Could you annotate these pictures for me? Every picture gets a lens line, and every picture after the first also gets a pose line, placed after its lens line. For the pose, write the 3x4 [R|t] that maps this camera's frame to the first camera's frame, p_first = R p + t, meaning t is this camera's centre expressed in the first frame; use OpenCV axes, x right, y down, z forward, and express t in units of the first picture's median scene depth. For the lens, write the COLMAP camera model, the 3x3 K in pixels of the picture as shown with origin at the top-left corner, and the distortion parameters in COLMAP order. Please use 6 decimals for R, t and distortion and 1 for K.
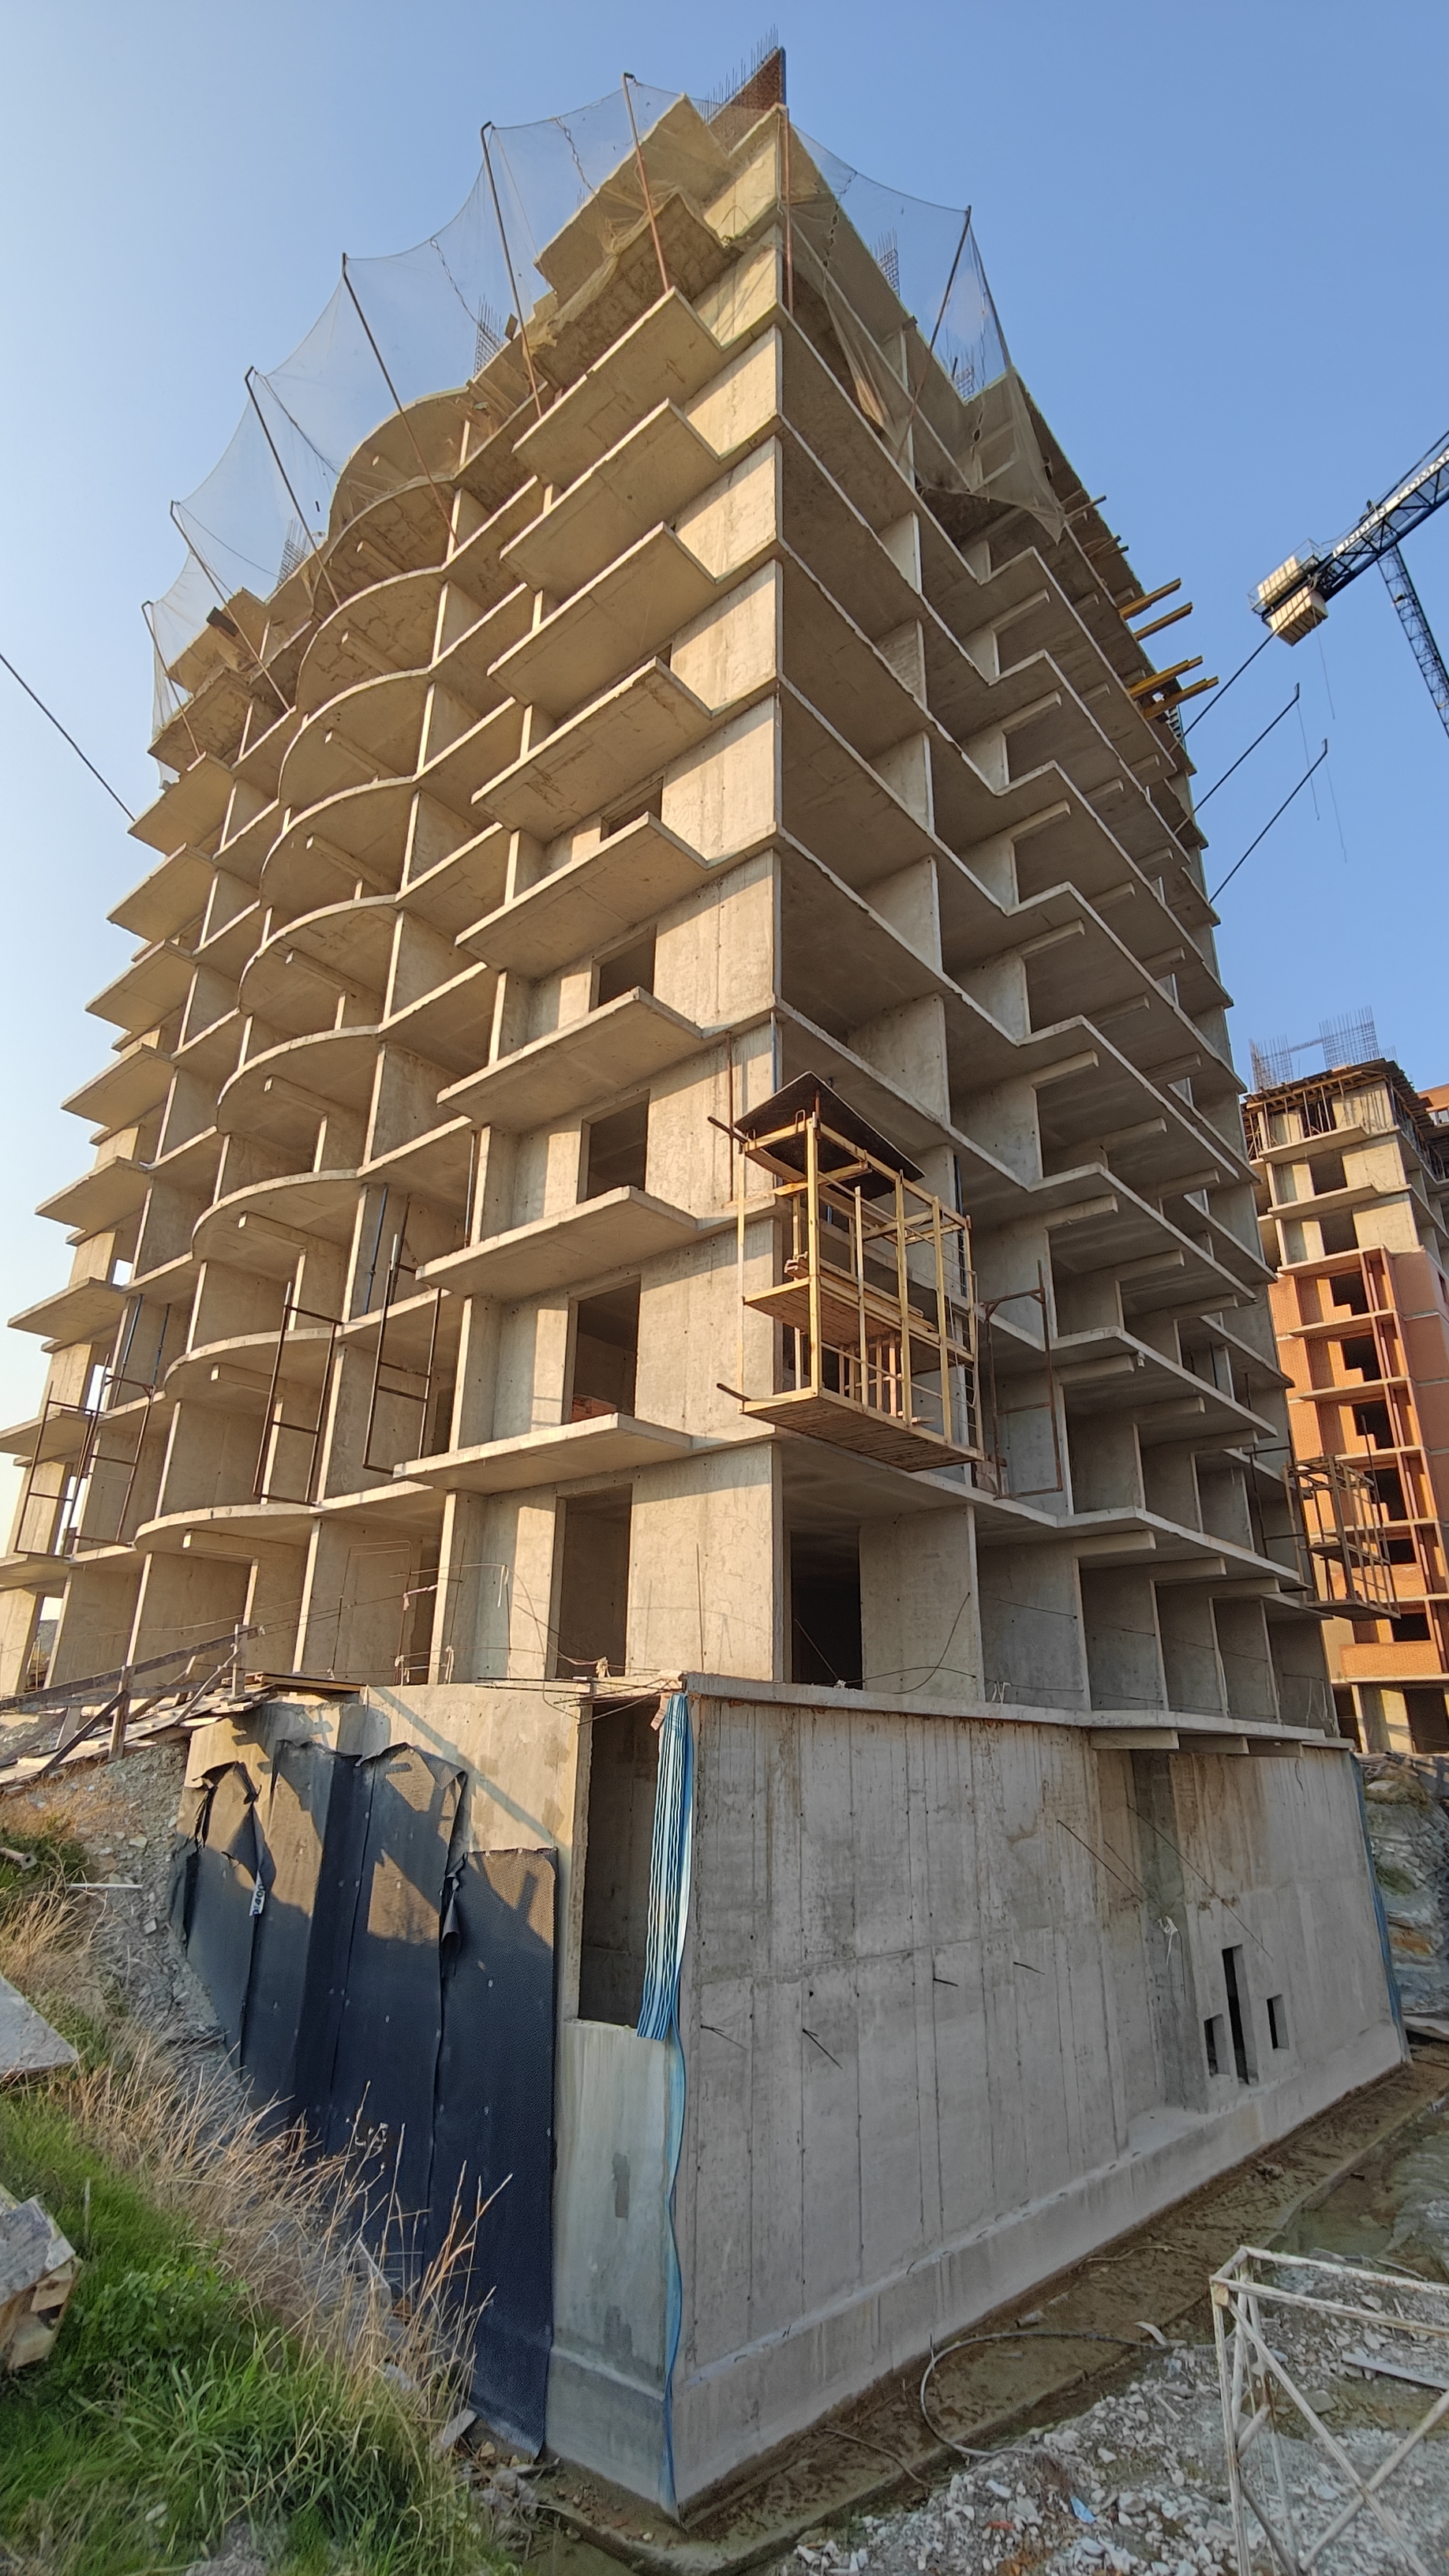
lens RADIAL K [[1218.5, 0, 724.5], [0, 1218.5, 1288.0], [0, 0, 1]] dist [0.000401, 0.000652]
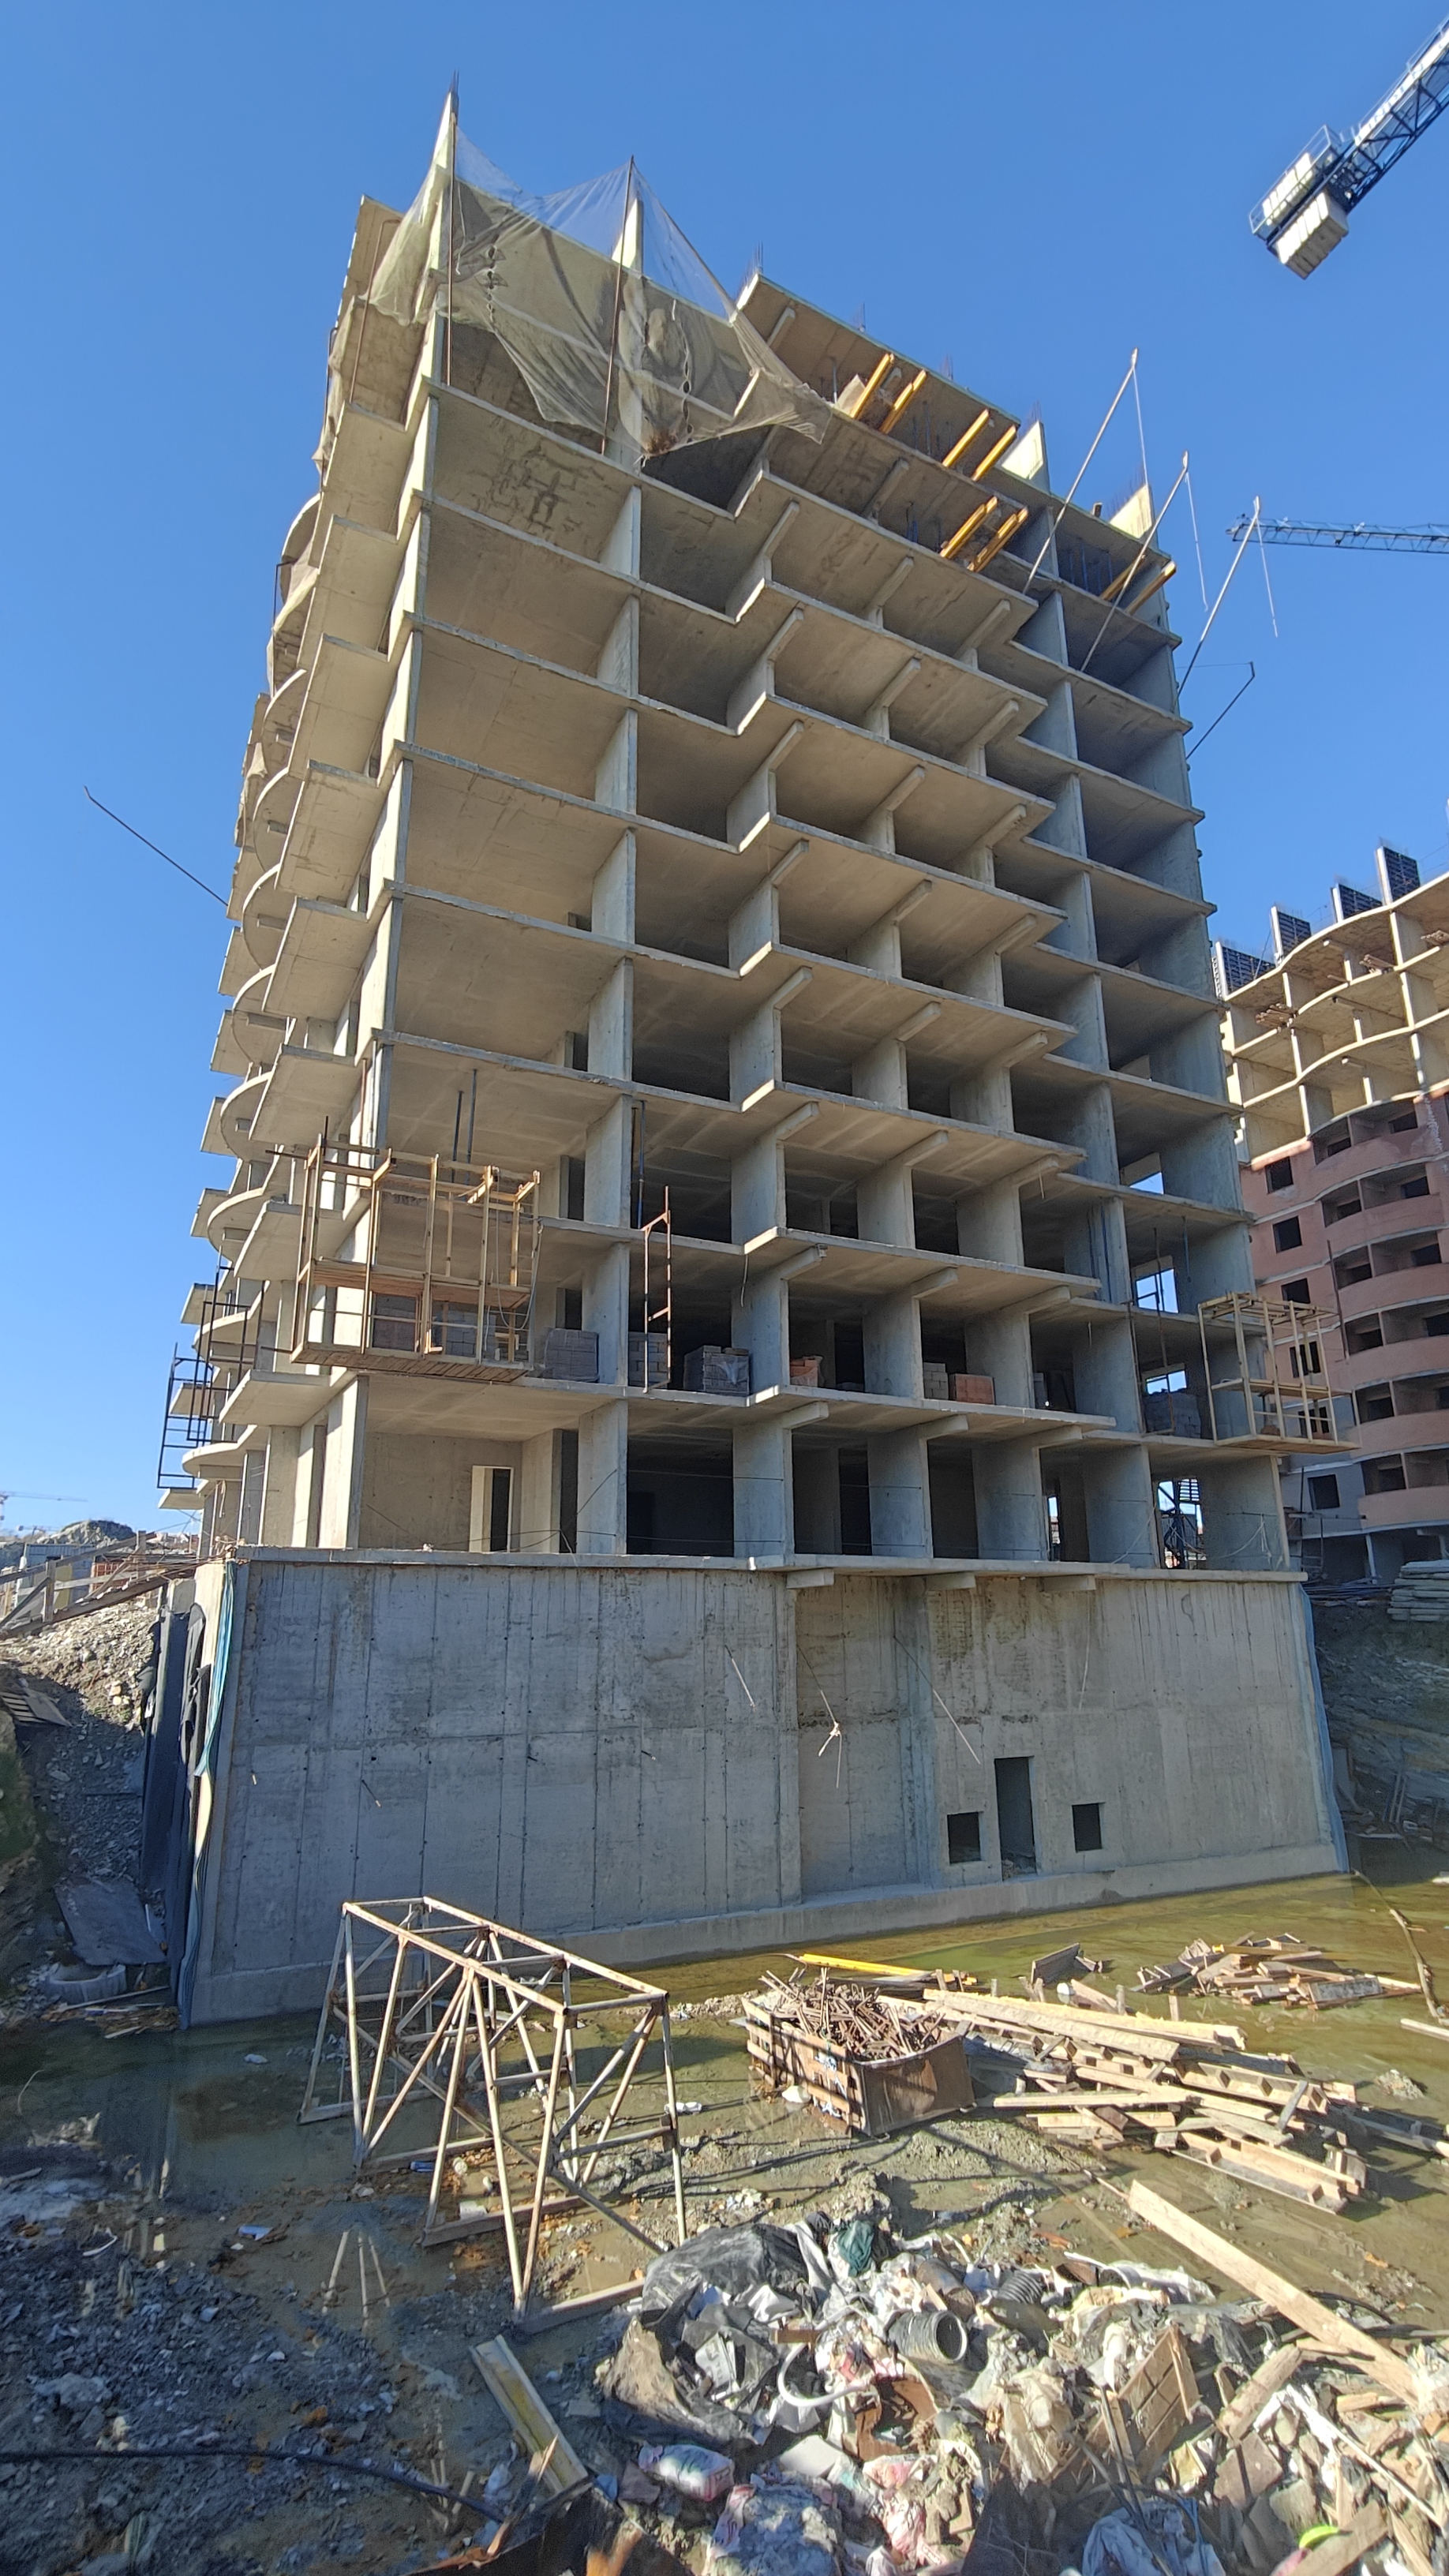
lens RADIAL K [[1217.0, 0, 745.4], [0, 1217.0, 1303.1], [0, 0, 1]] dist [0.001289, 0.000017]
pose [[0.924012, -0.127037, -0.360643, 0.882176], [0.162876, 0.984114, 0.070653, 0.019251], [0.345938, -0.124024, 0.930024, -0.093472]]
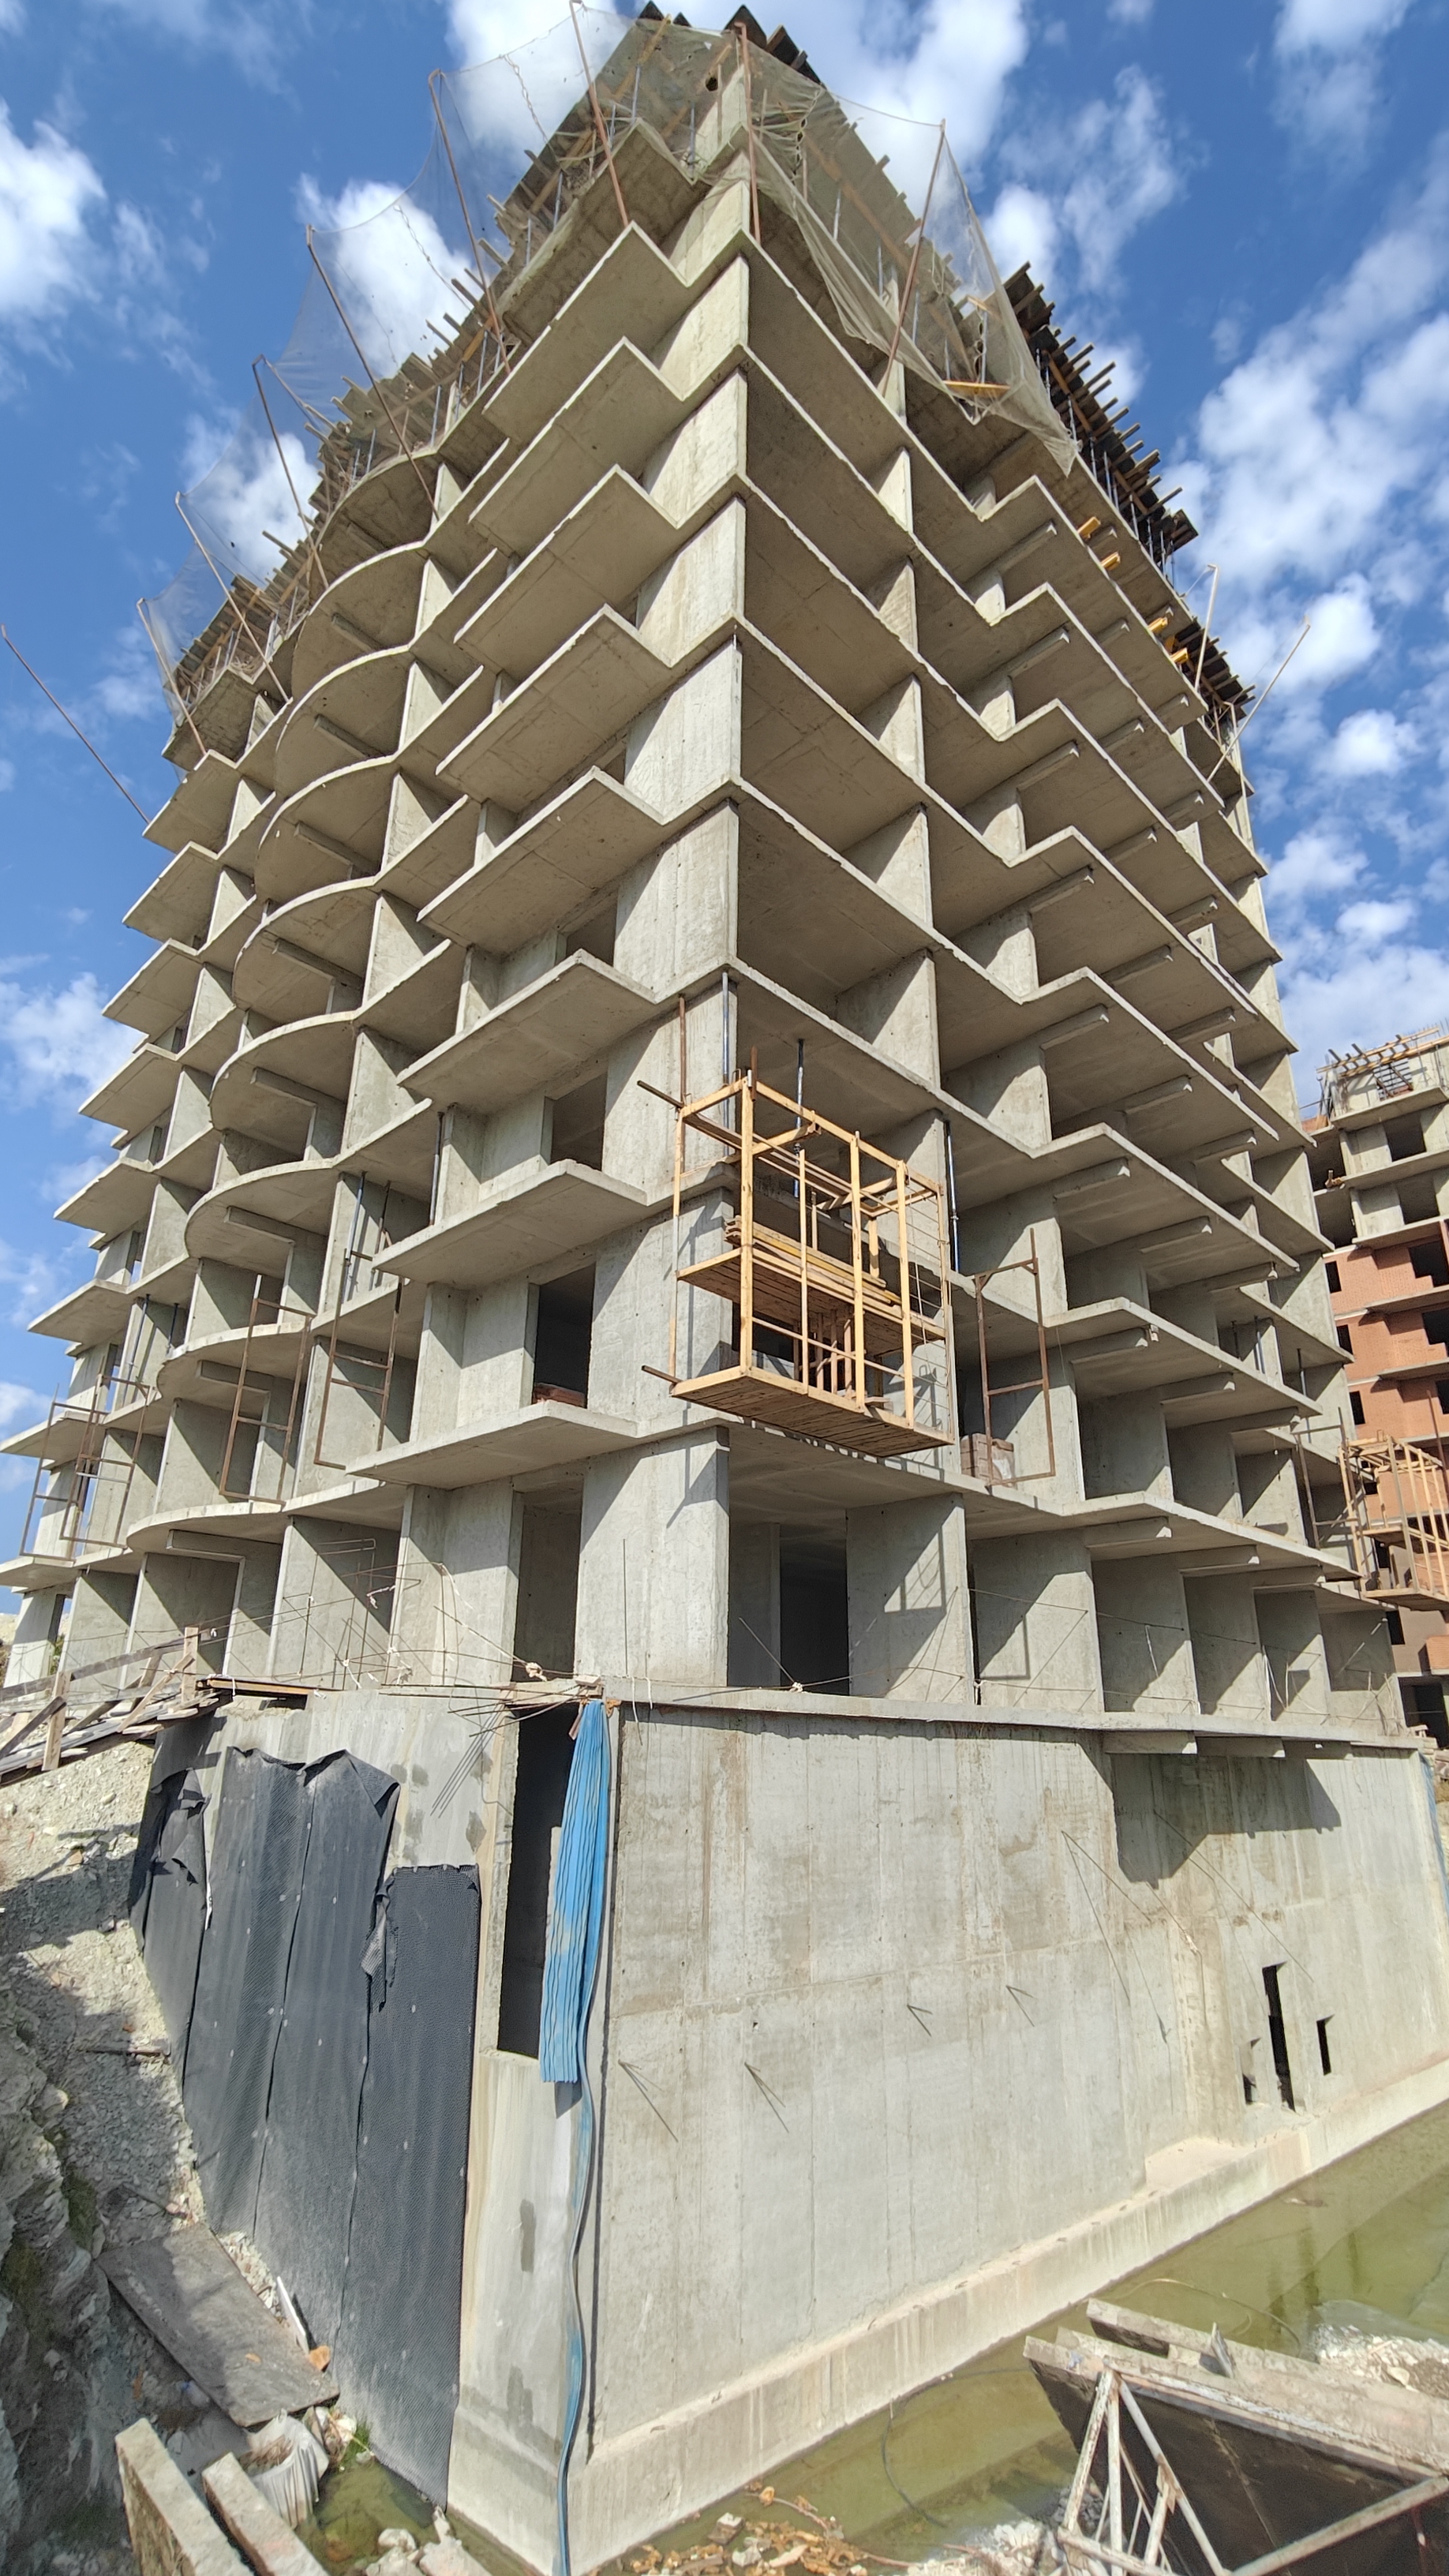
lens RADIAL K [[1215.8, 0, 728.7], [0, 1215.8, 1288.7], [0, 0, 1]] dist [0.002249, -0.000007]
pose [[0.997390, -0.026372, -0.067218, 0.106414], [0.026729, 0.999633, 0.004423, 0.015252], [0.067077, -0.006208, 0.997728, 0.069761]]
